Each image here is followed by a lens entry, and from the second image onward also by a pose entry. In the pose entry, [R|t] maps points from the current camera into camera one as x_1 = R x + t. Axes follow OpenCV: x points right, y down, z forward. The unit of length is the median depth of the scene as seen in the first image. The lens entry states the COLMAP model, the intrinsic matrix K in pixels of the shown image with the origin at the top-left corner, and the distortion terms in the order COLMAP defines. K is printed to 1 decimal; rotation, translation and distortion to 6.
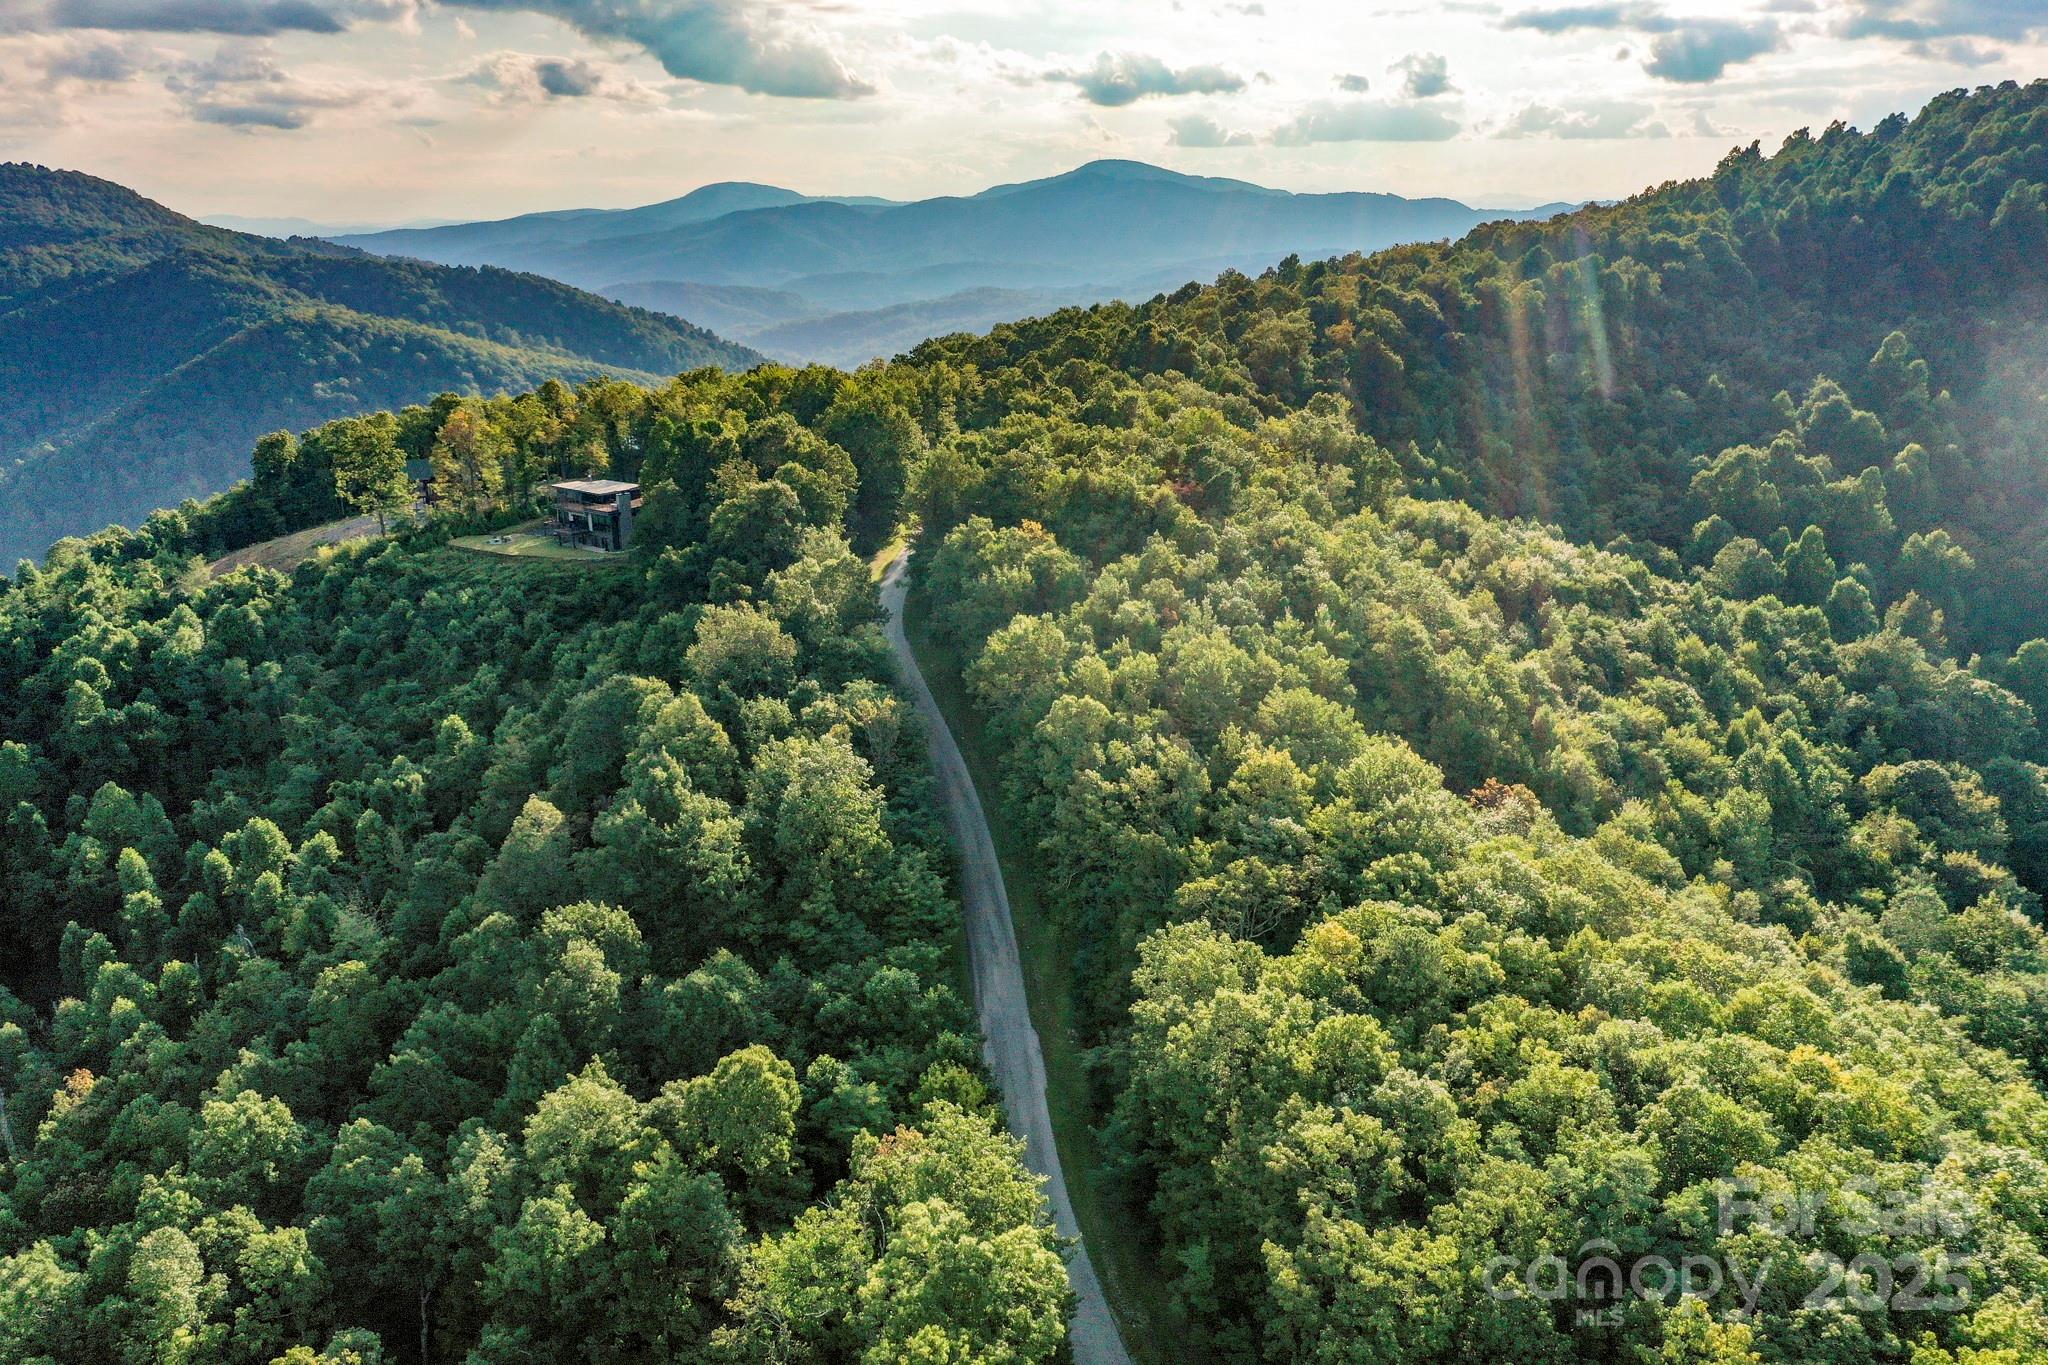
lens RADIAL K [[1636.9, 0, 1010.3], [0, 1636.9, 699.3], [0, 0, 1]] dist [0.028015, 0.003988]
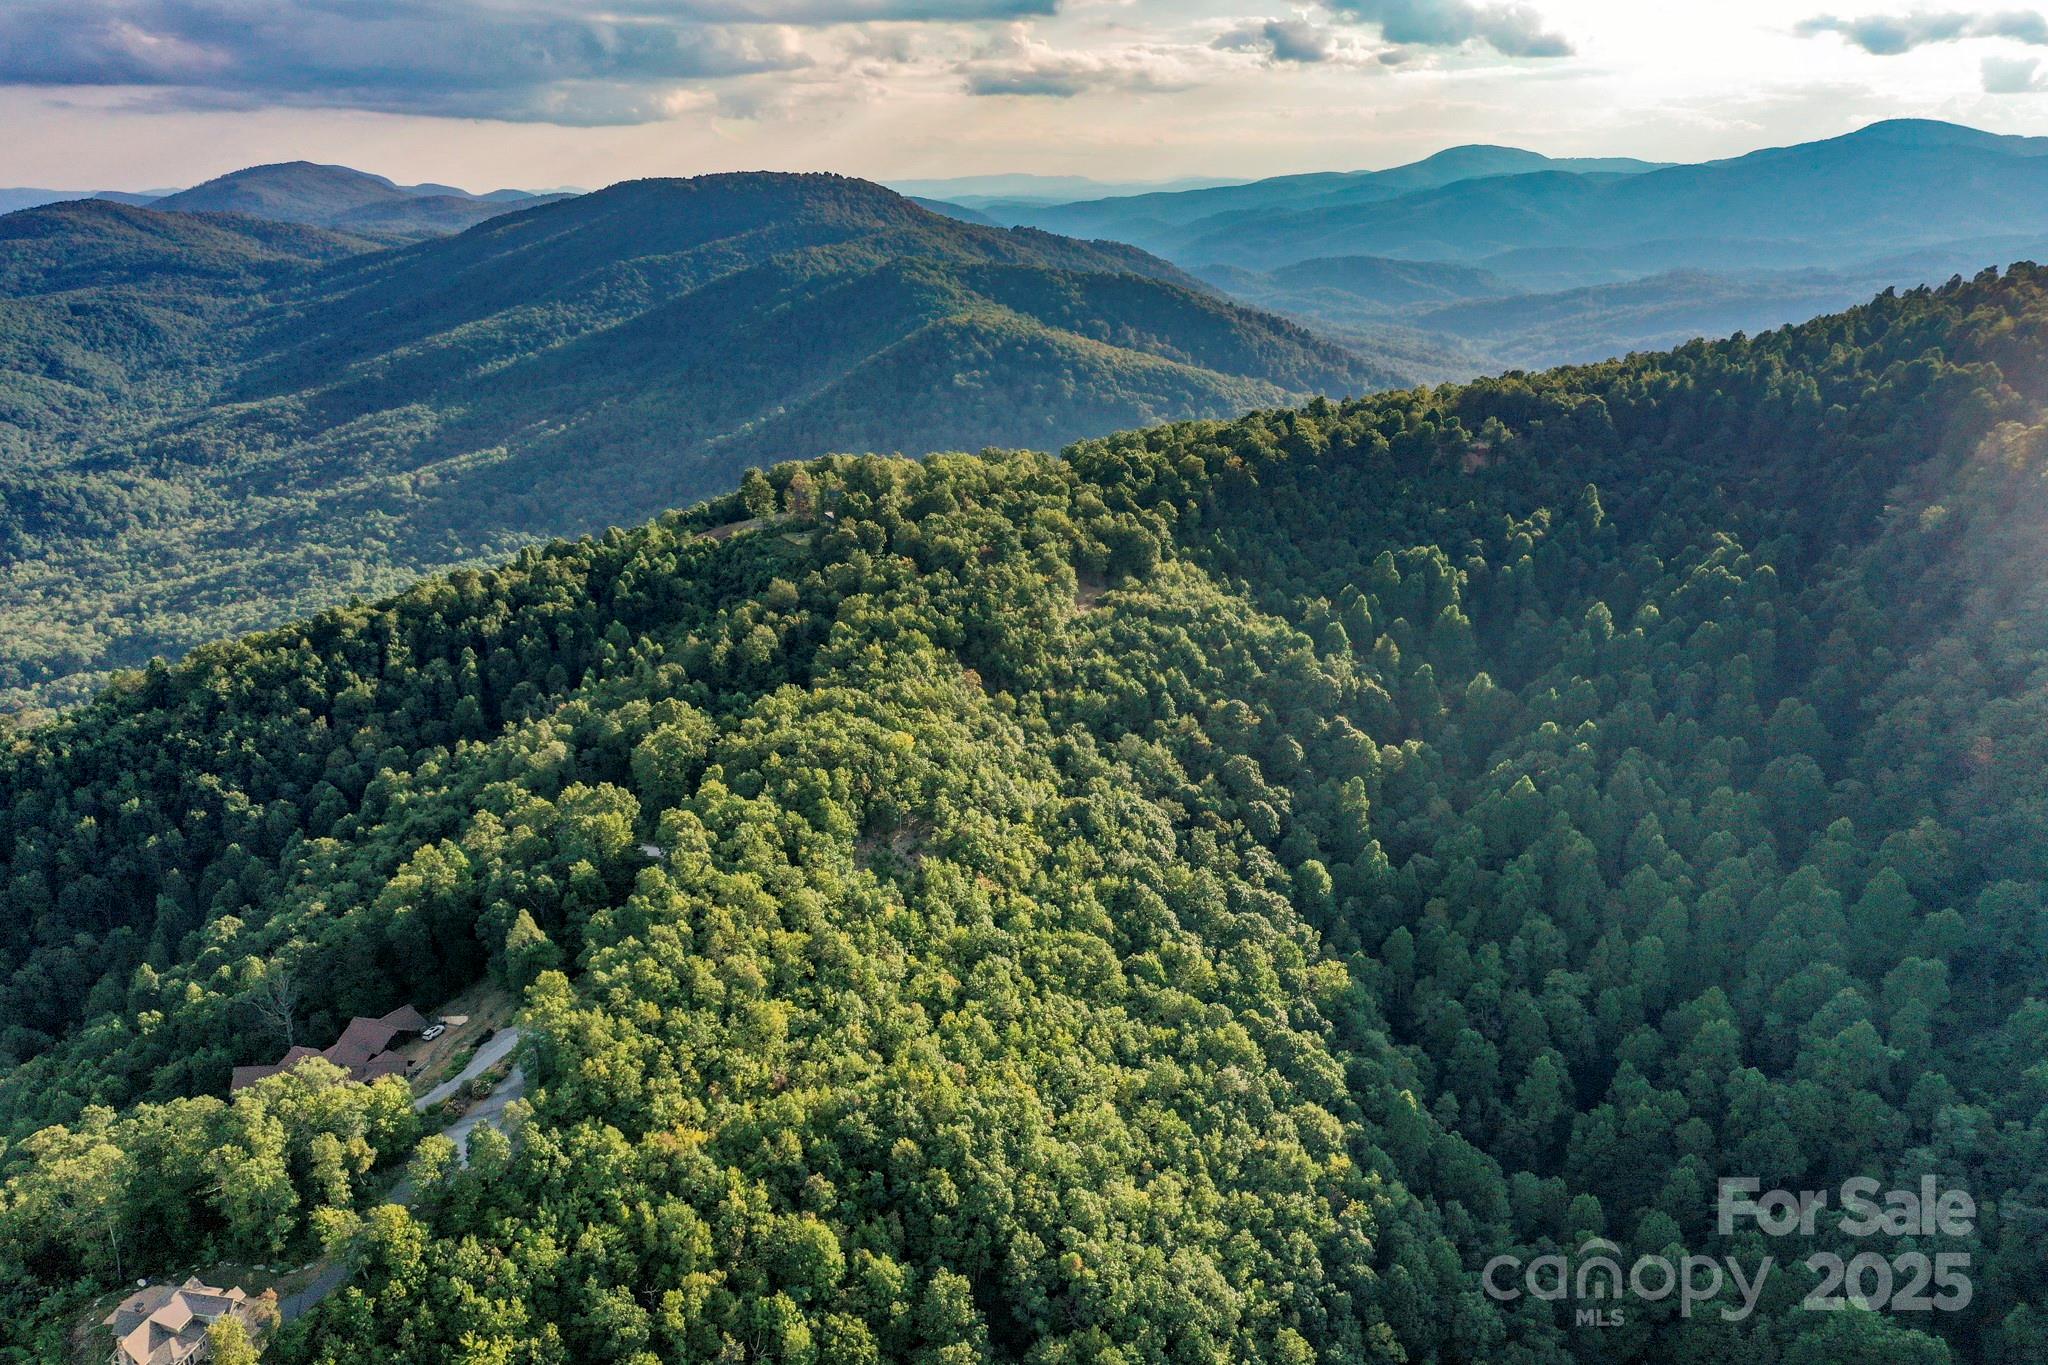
lens RADIAL K [[1636.9, 0, 1010.8], [0, 1636.9, 696.3], [0, 0, 1]] dist [0.028015, 0.003988]
pose [[0.906201, 0.133302, -0.401285, 0.981481], [-0.123619, 0.991066, 0.050058, -0.035713], [0.404373, 0.004244, 0.914584, -1.009824]]
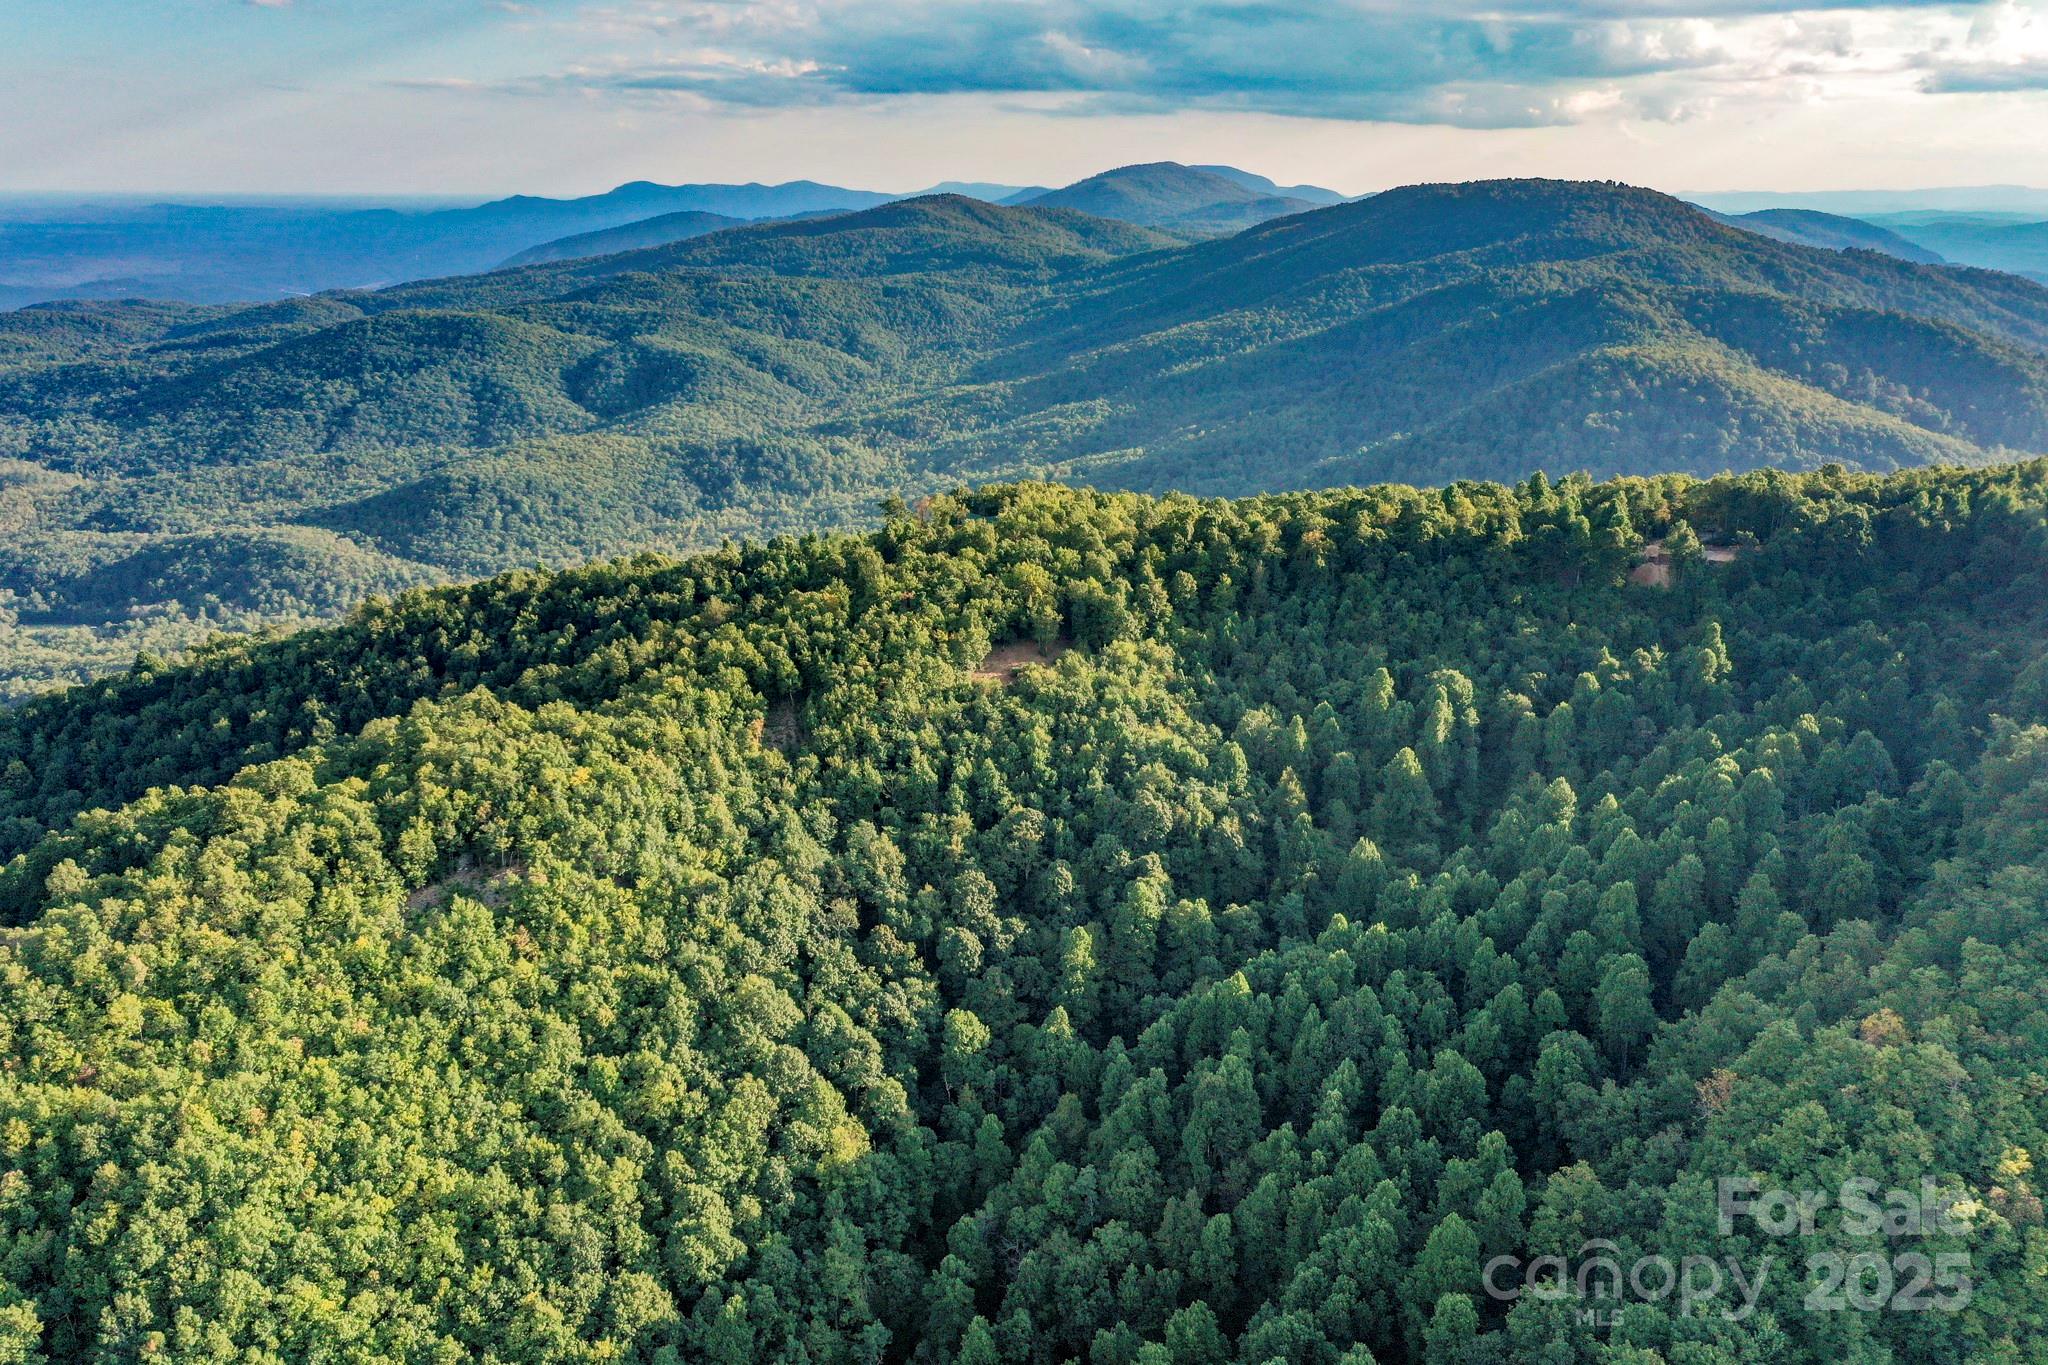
lens RADIAL K [[1711.9, 0, 1004.6], [0, 1711.9, 681.2], [0, 0, 1]] dist [0.028343, -0.014613]
pose [[0.583570, 0.251362, -0.772181, 1.710311], [-0.253269, 0.959795, 0.121028, -0.286460], [0.771557, 0.124941, 0.623770, -0.255661]]
